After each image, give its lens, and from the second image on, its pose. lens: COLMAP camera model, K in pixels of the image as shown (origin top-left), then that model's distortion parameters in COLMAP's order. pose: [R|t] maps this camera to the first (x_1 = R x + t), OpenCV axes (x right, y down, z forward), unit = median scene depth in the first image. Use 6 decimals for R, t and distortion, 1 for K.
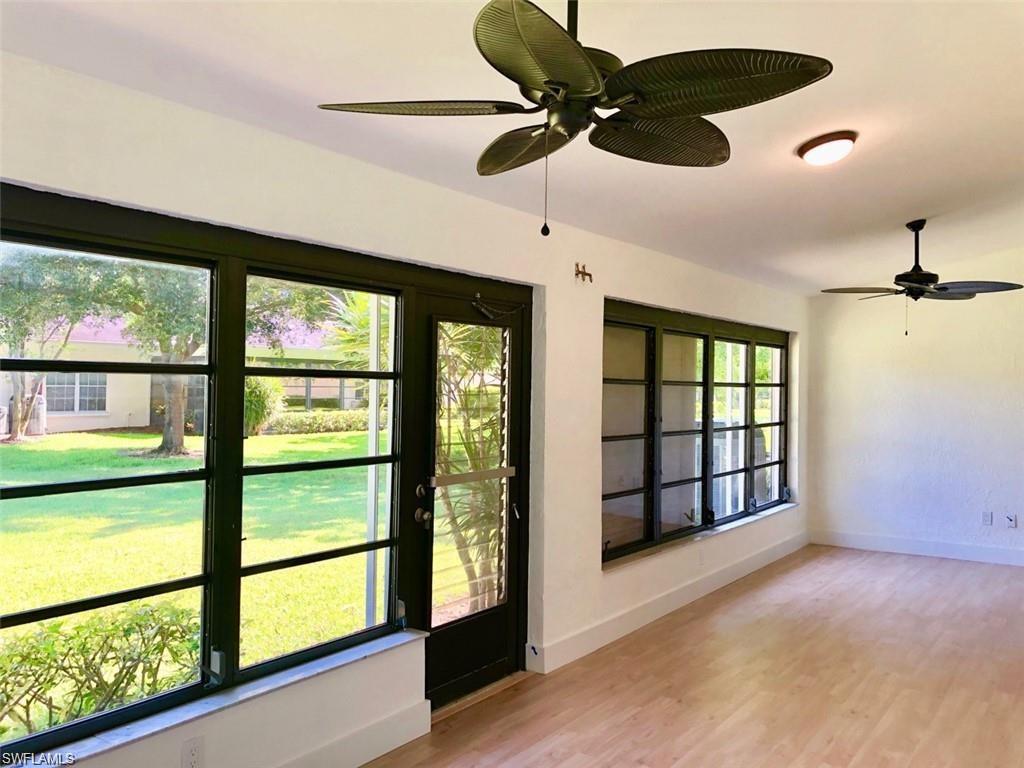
lens RADIAL K [[847.5, 0, 506.4], [0, 847.5, 382.4], [0, 0, 1]] dist [0.038266, 0.008389]
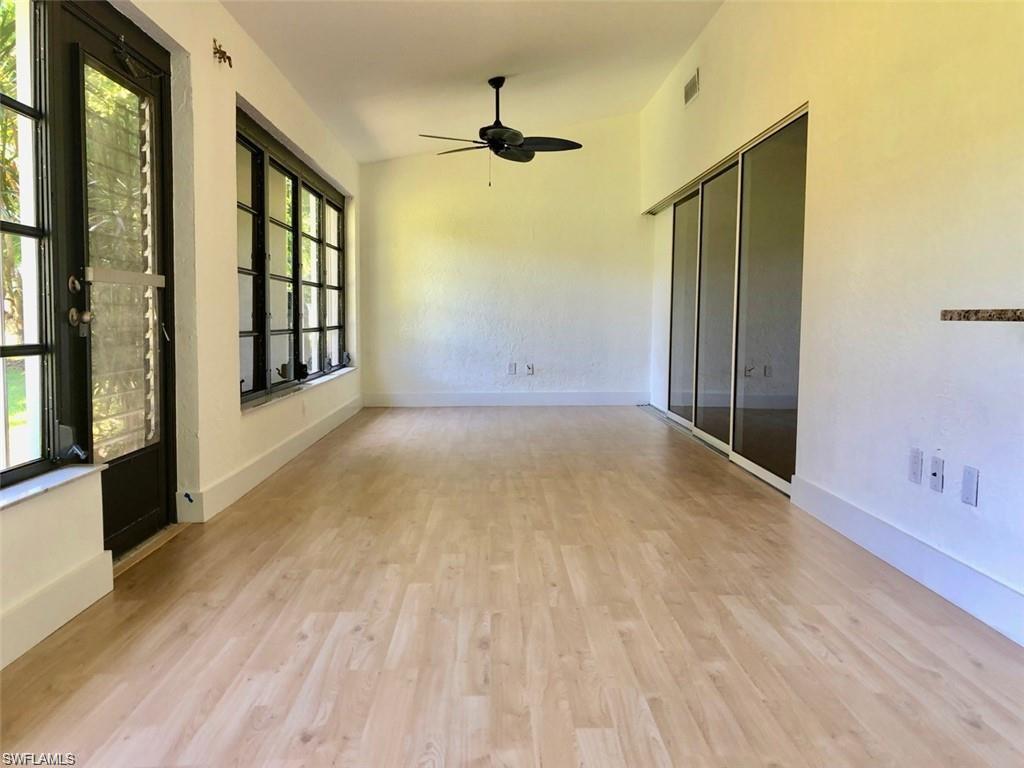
lens RADIAL K [[847.5, 0, 509.2], [0, 847.5, 379.8], [0, 0, 1]] dist [0.038266, 0.008389]
pose [[0.805801, -0.048688, 0.590182, -0.204166], [-0.005521, 0.995953, 0.089702, 0.119826], [-0.592161, -0.075541, 0.802271, 0.140148]]
